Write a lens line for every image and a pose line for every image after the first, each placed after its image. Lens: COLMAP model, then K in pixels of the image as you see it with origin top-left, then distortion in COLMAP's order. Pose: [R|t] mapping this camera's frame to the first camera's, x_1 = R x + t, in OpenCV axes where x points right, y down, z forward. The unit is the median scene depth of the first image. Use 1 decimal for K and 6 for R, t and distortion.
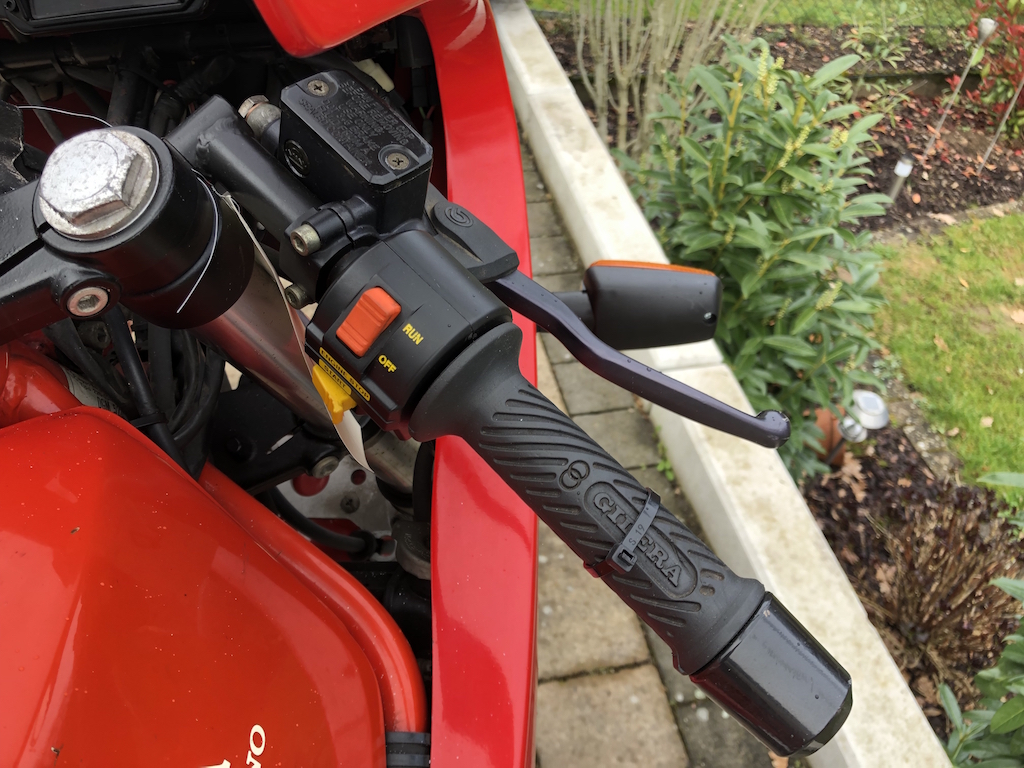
lens RADIAL K [[834.4, 0, 513.5], [0, 834.4, 378.8], [0, 0, 1]] dist [0.013102, -0.003630]
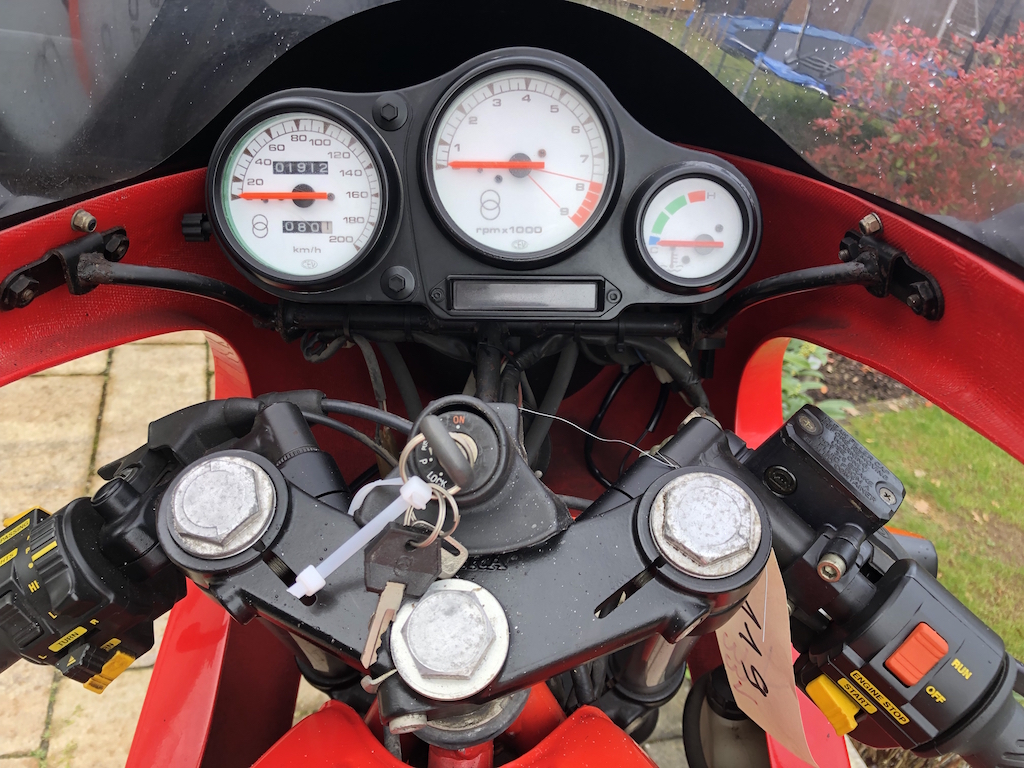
lens RADIAL K [[839.3, 0, 512.0], [0, 839.3, 384.0], [0, 0, 1]] dist [0.001014, -0.008343]
pose [[0.988635, 0.073142, 0.131346, -0.064289], [-0.049885, 0.983773, -0.172345, -0.014816], [-0.141820, 0.163834, 0.976240, -0.006370]]
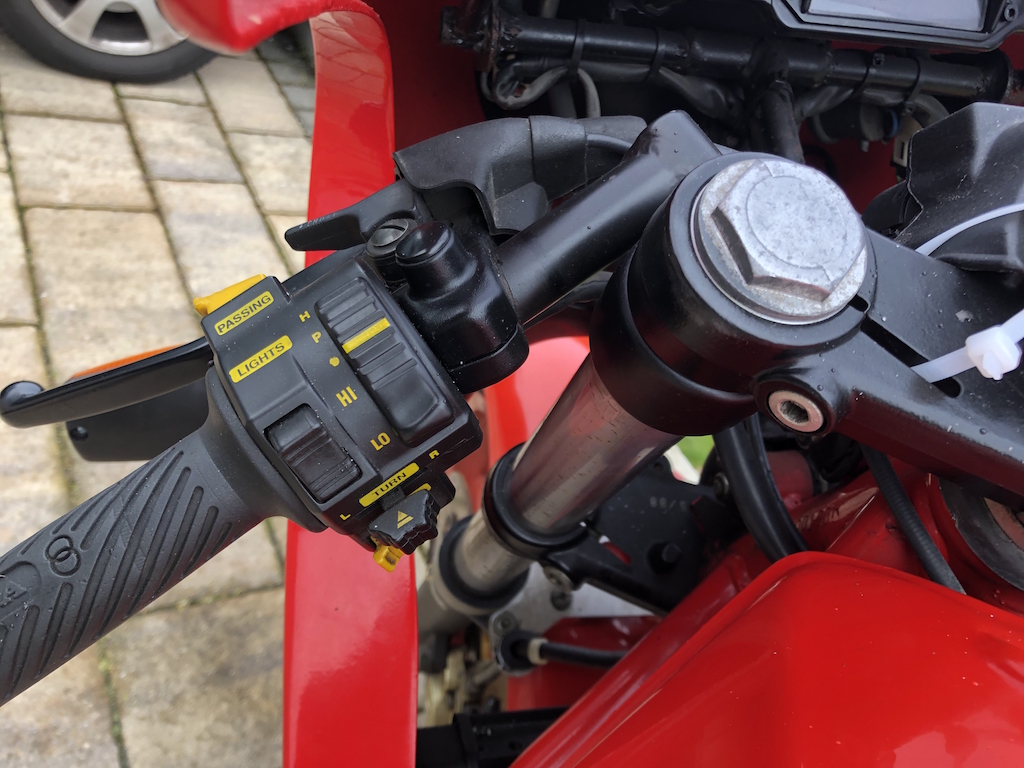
lens RADIAL K [[834.4, 0, 513.5], [0, 834.4, 378.8], [0, 0, 1]] dist [0.013102, -0.003630]
pose [[0.920465, 0.036643, 0.389104, -0.112710], [-0.024588, 0.999052, -0.035919, -0.005822], [-0.390052, 0.023495, 0.920493, 0.041691]]
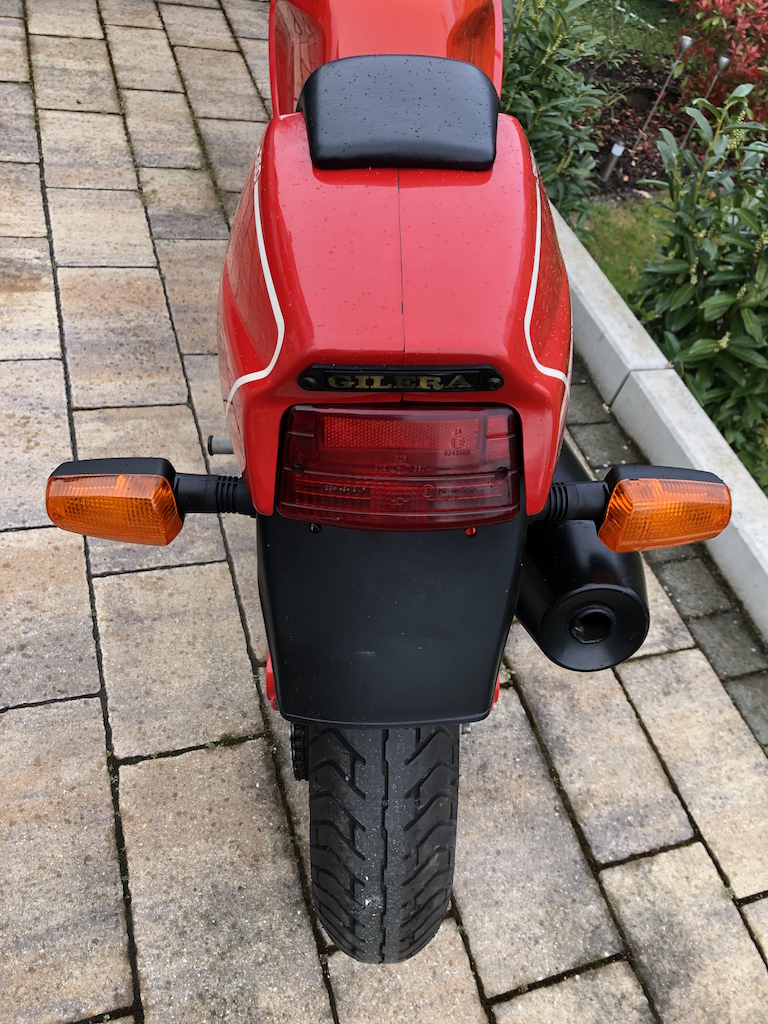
lens RADIAL K [[828.2, 0, 375.3], [0, 828.2, 531.7], [0, 0, 1]] dist [0.012751, 0.005054]
pose [[0.985592, 0.021938, 0.167712, -0.106796], [-0.039783, 0.993803, 0.103795, 0.216274], [-0.164395, -0.108971, 0.980357, -0.263606]]
